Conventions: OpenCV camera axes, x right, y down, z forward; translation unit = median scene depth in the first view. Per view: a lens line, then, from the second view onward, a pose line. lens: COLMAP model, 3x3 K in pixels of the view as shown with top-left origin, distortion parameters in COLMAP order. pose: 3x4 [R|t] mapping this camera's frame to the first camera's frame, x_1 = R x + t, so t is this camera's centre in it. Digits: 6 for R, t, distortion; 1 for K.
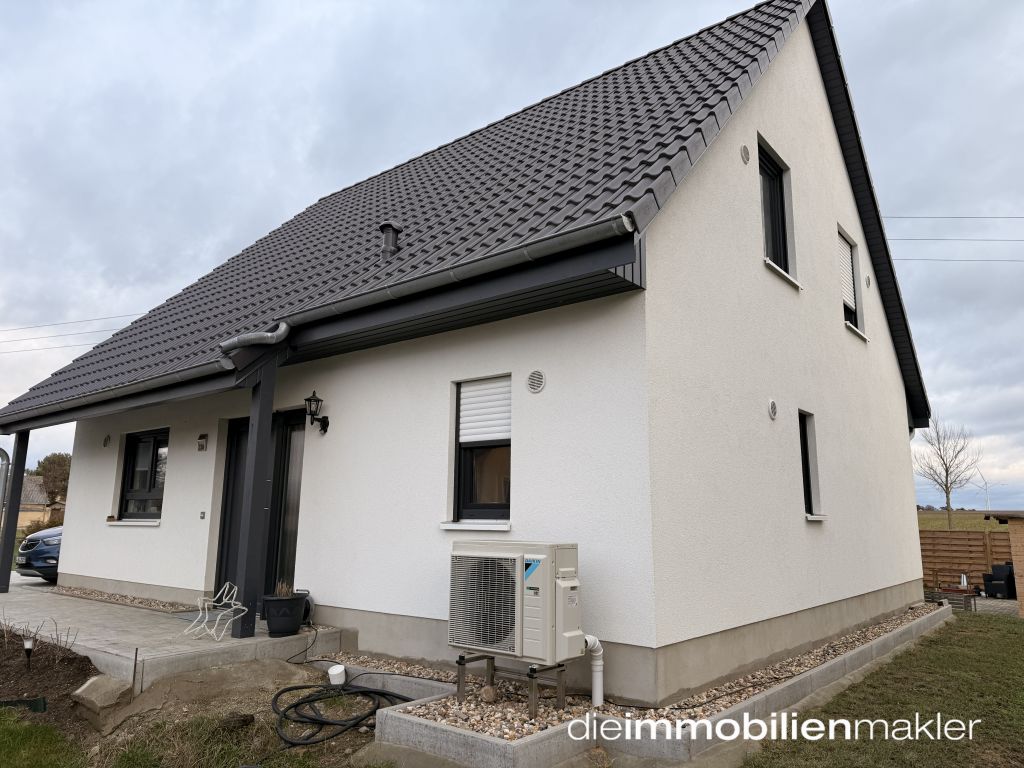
lens RADIAL K [[717.0, 0, 512.0], [0, 717.0, 384.0], [0, 0, 1]] dist [0.001984, 0.000492]
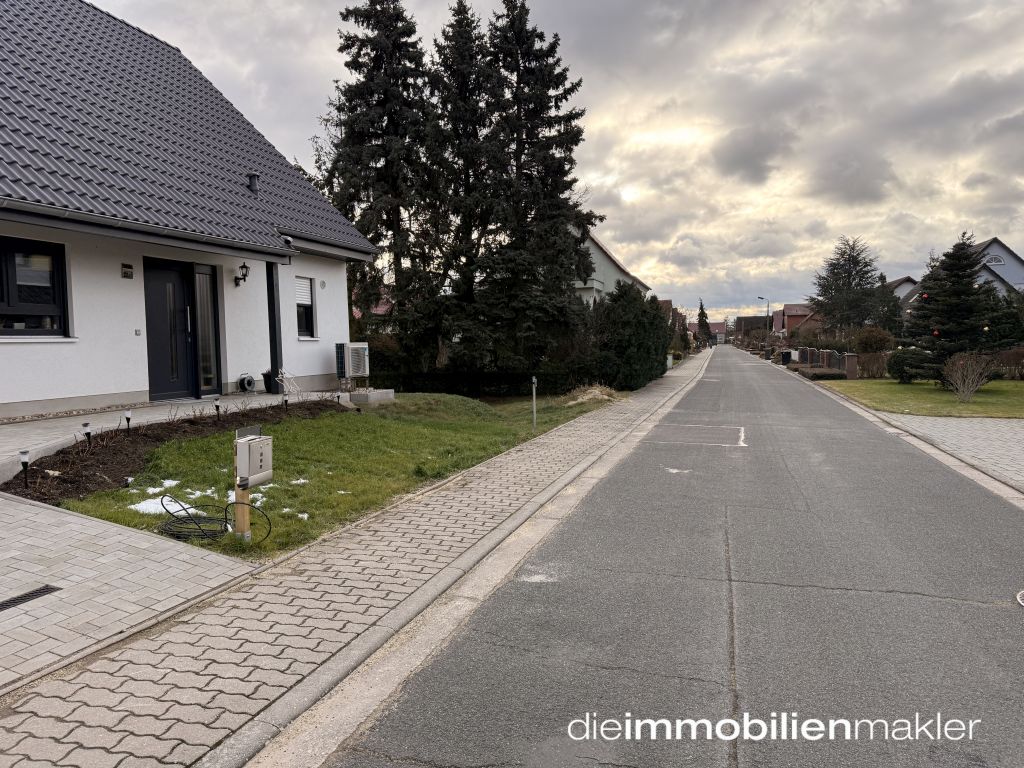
lens RADIAL K [[717.0, 0, 512.0], [0, 717.0, 384.0], [0, 0, 1]] dist [0.001984, 0.000492]
pose [[-0.364690, -0.060825, 0.929140, -1.755269], [-0.169024, 0.985610, -0.001820, 0.158988], [-0.915659, -0.157711, -0.369723, 0.829204]]
